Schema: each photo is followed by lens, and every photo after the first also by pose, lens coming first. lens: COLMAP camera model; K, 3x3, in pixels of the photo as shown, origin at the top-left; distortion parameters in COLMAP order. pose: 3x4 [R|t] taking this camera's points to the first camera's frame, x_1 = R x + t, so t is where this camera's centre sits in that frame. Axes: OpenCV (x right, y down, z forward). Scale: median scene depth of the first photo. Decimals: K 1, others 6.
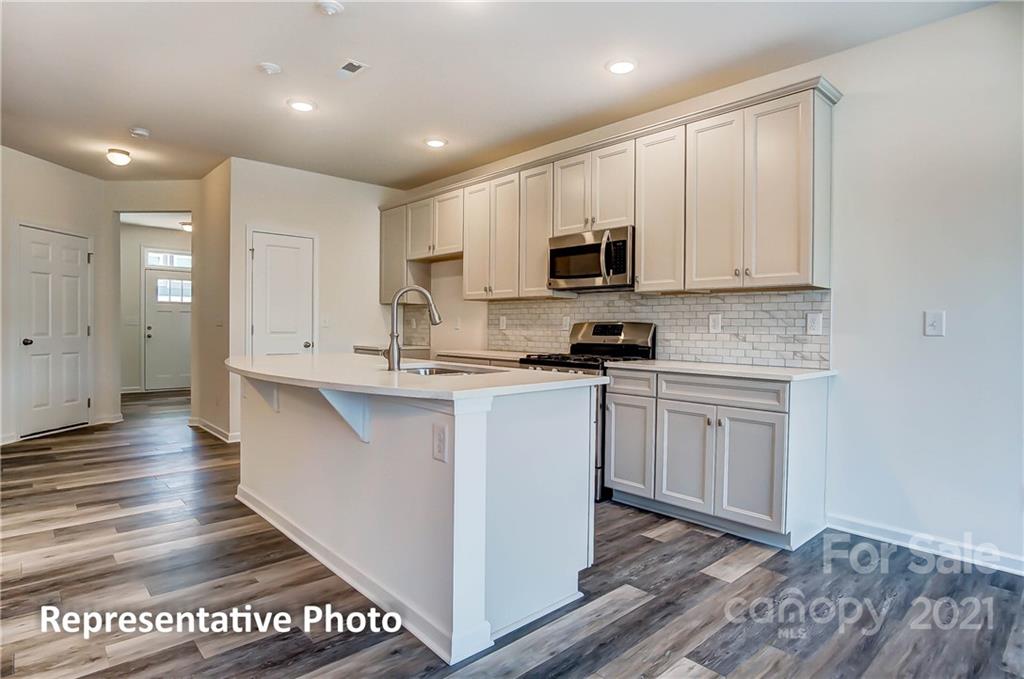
lens RADIAL K [[550.8, 0, 512.3], [0, 550.8, 338.6], [0, 0, 1]] dist [-0.031965, 0.007320]
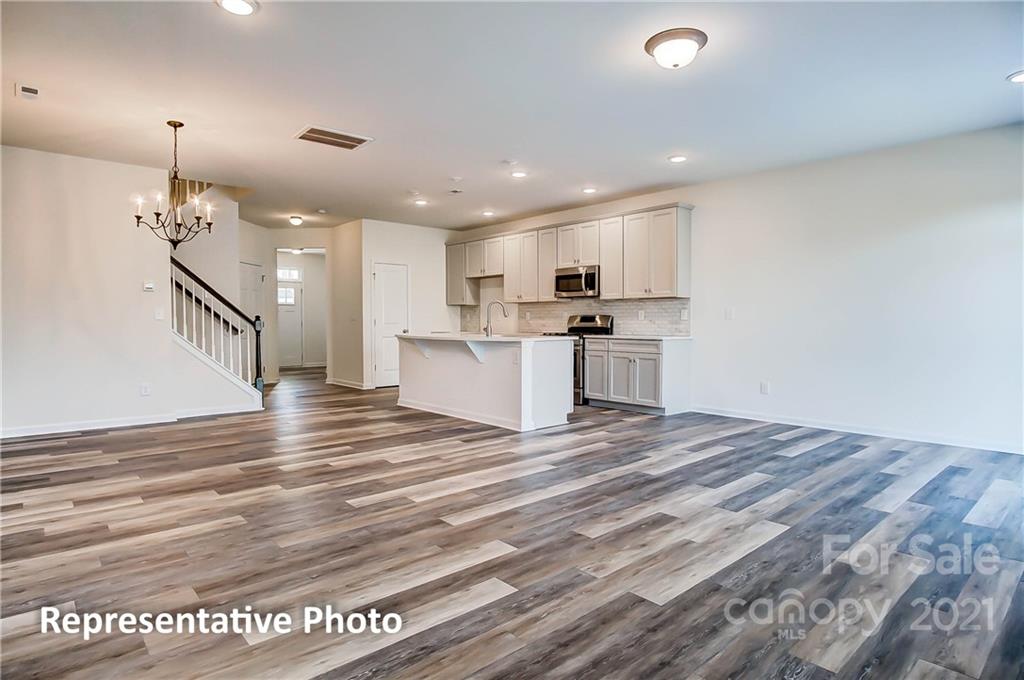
lens RADIAL K [[550.8, 0, 506.9], [0, 550.8, 332.7], [0, 0, 1]] dist [-0.031965, 0.007320]
pose [[0.999748, -0.008103, -0.020914, -0.059517], [0.008037, 0.999962, -0.003251, 0.033797], [0.020940, 0.003082, 0.999776, -0.869902]]
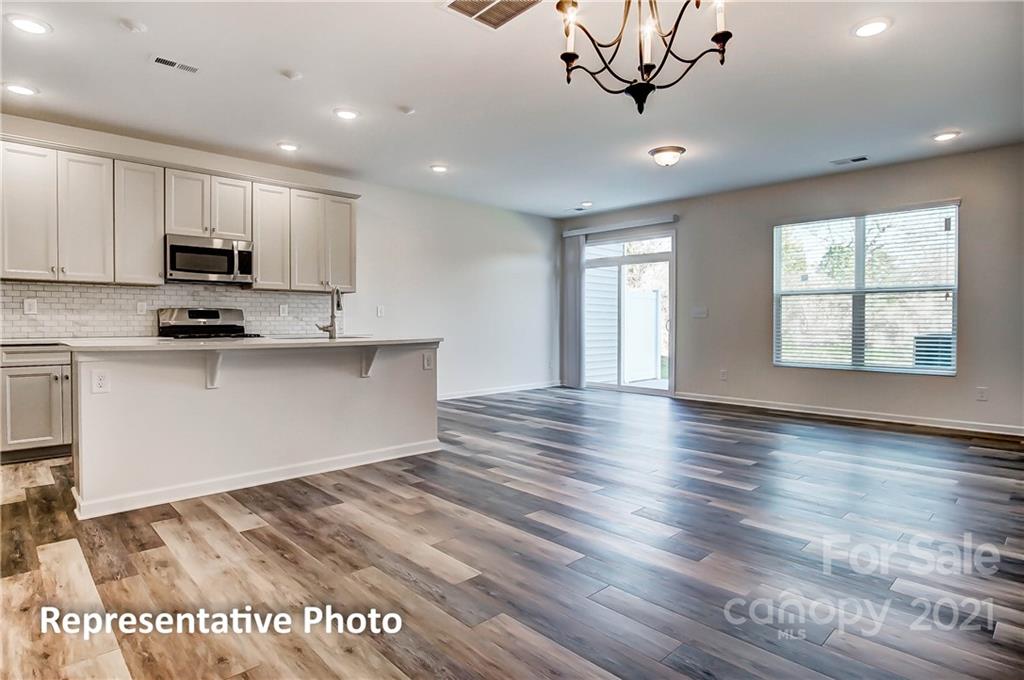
lens RADIAL K [[550.8, 0, 508.8], [0, 550.8, 332.0], [0, 0, 1]] dist [-0.031965, 0.007320]
pose [[-0.017617, -0.028873, 0.999428, -1.149629], [0.020132, 0.999370, 0.029226, 0.002513], [-0.999642, 0.020635, -0.017024, 0.327507]]
